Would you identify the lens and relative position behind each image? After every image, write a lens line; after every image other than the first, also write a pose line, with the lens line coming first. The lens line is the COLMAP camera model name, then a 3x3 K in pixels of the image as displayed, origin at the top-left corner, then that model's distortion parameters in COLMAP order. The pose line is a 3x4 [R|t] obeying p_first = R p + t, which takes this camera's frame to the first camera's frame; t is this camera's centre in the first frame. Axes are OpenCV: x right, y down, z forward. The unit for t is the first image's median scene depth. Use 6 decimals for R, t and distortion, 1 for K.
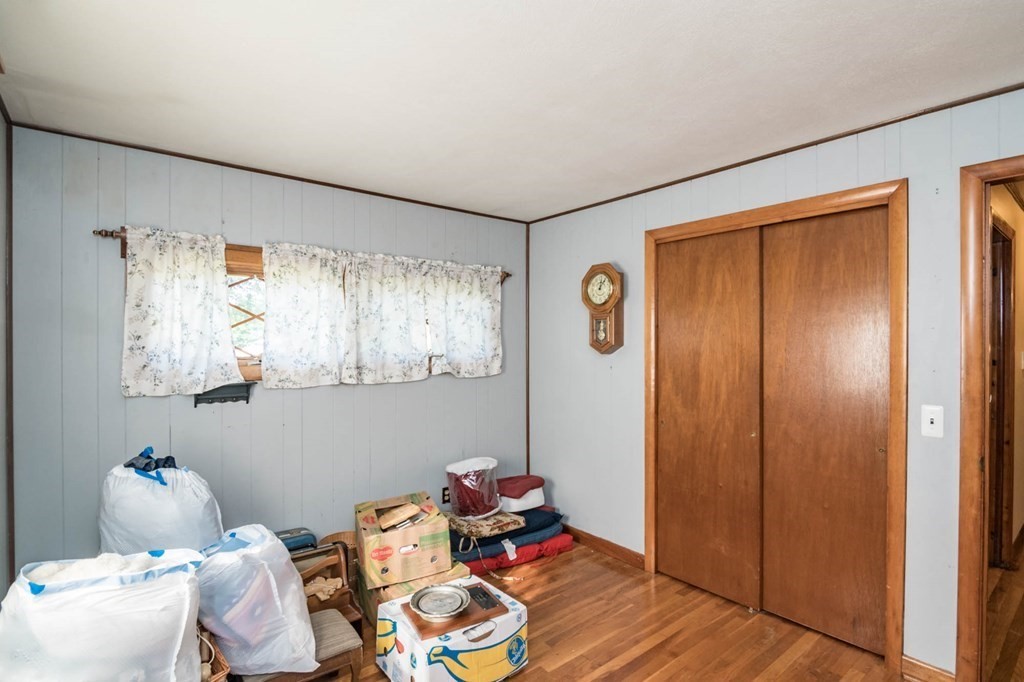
lens RADIAL K [[496.7, 0, 509.1], [0, 496.7, 342.8], [0, 0, 1]] dist [-0.013847, -0.004139]
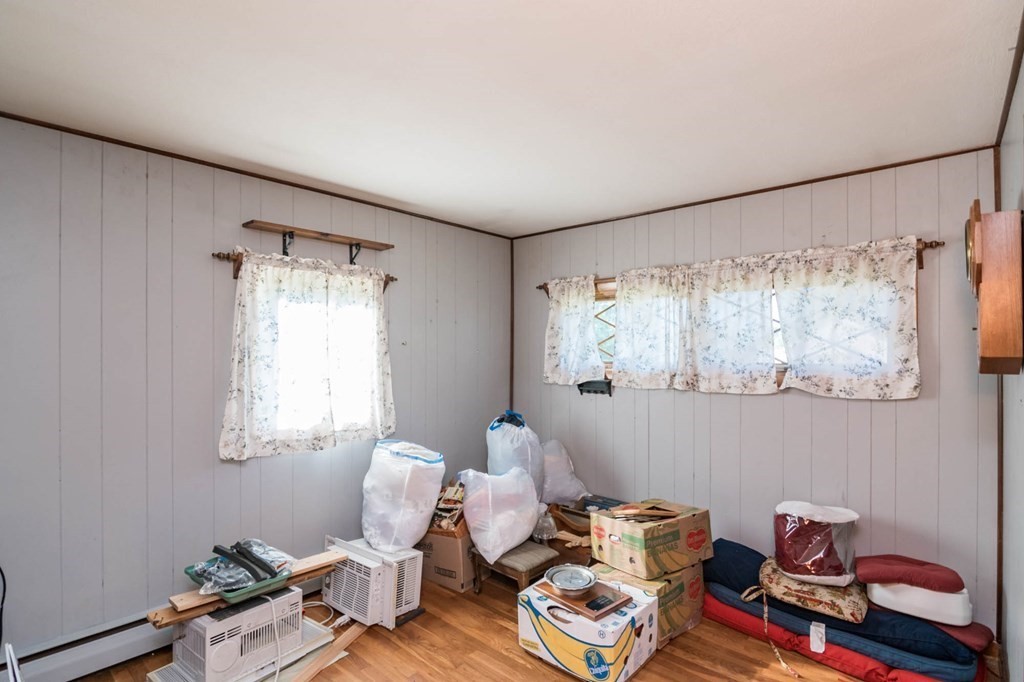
lens RADIAL K [[496.7, 0, 508.2], [0, 496.7, 344.7], [0, 0, 1]] dist [-0.013847, -0.004139]
pose [[0.168664, -0.006990, -0.985649, 0.642571], [0.004403, 0.999970, -0.006338, -0.008275], [0.985664, -0.003271, 0.168690, 0.439821]]
